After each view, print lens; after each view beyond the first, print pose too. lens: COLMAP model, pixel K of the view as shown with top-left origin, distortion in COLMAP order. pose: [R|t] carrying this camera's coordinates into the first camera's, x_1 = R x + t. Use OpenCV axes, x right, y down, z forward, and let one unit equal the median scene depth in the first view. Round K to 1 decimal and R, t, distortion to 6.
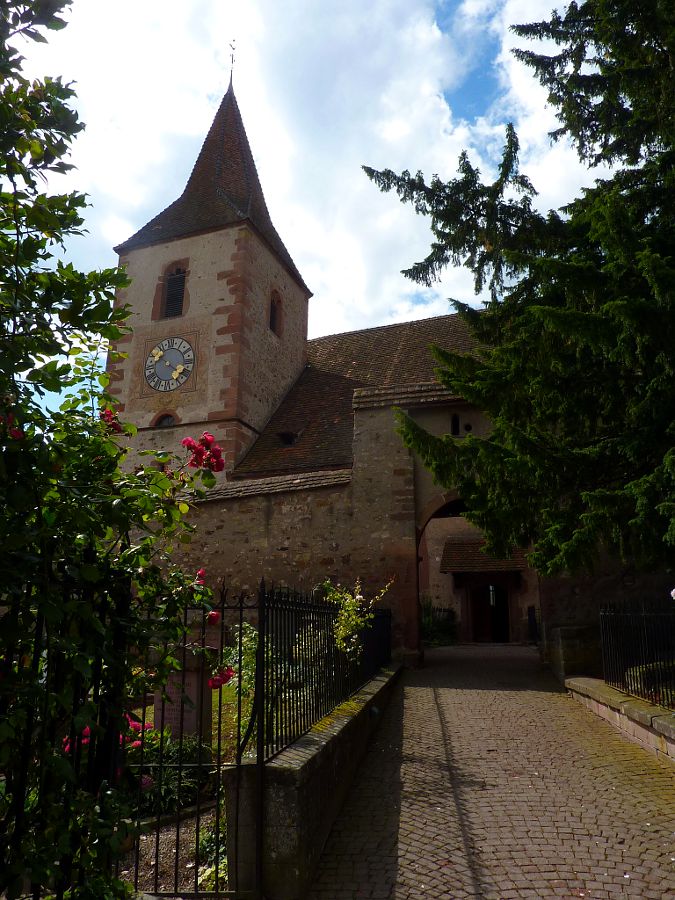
lens RADIAL K [[653.4, 0, 337.5], [0, 653.4, 450.0], [0, 0, 1]] dist [0.001305, -0.048295]
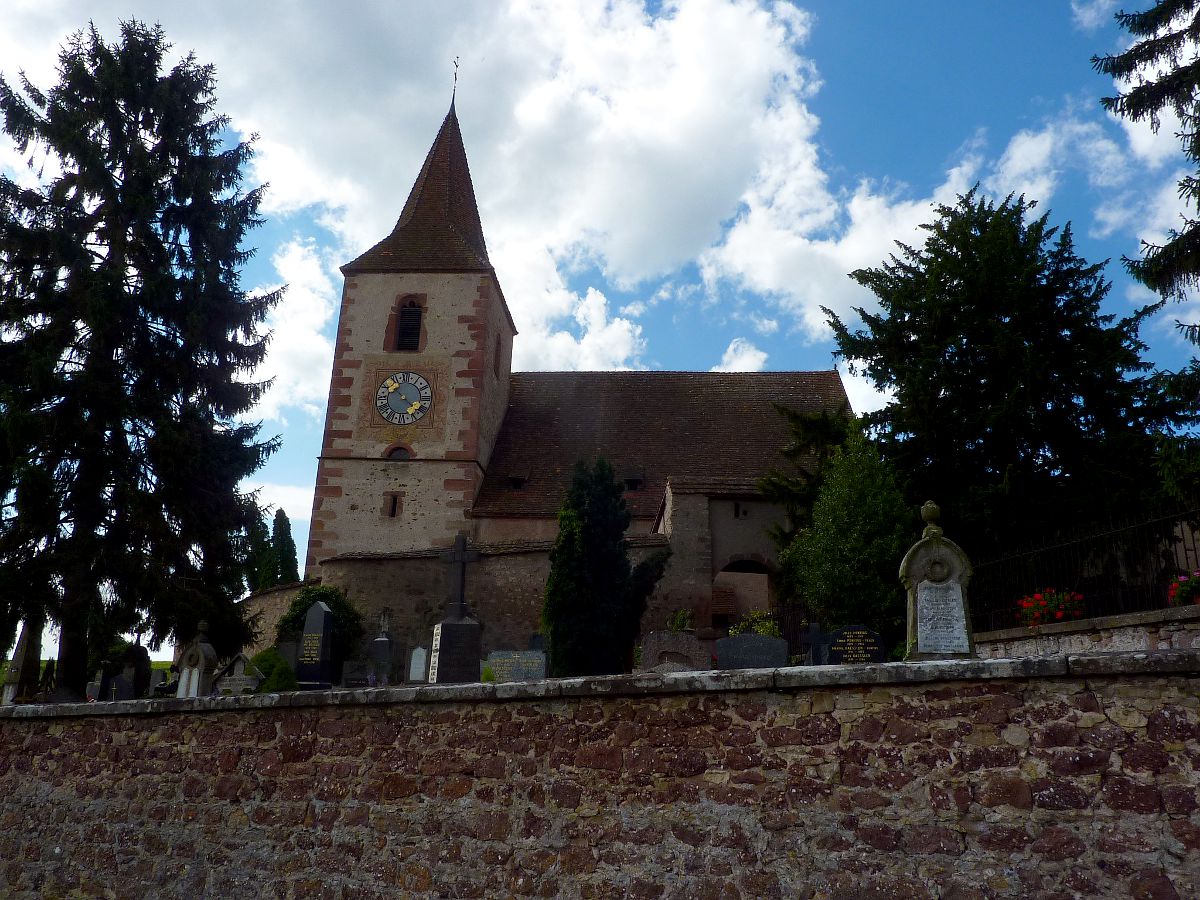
lens RADIAL K [[871.2, 0, 600.0], [0, 871.2, 450.0], [0, 0, 1]] dist [0.001305, -0.048295]
pose [[0.954307, 0.101531, 0.281051, -0.344384], [-0.098943, 0.994817, -0.023422, -0.048969], [-0.281973, -0.005456, 0.959407, -0.407011]]
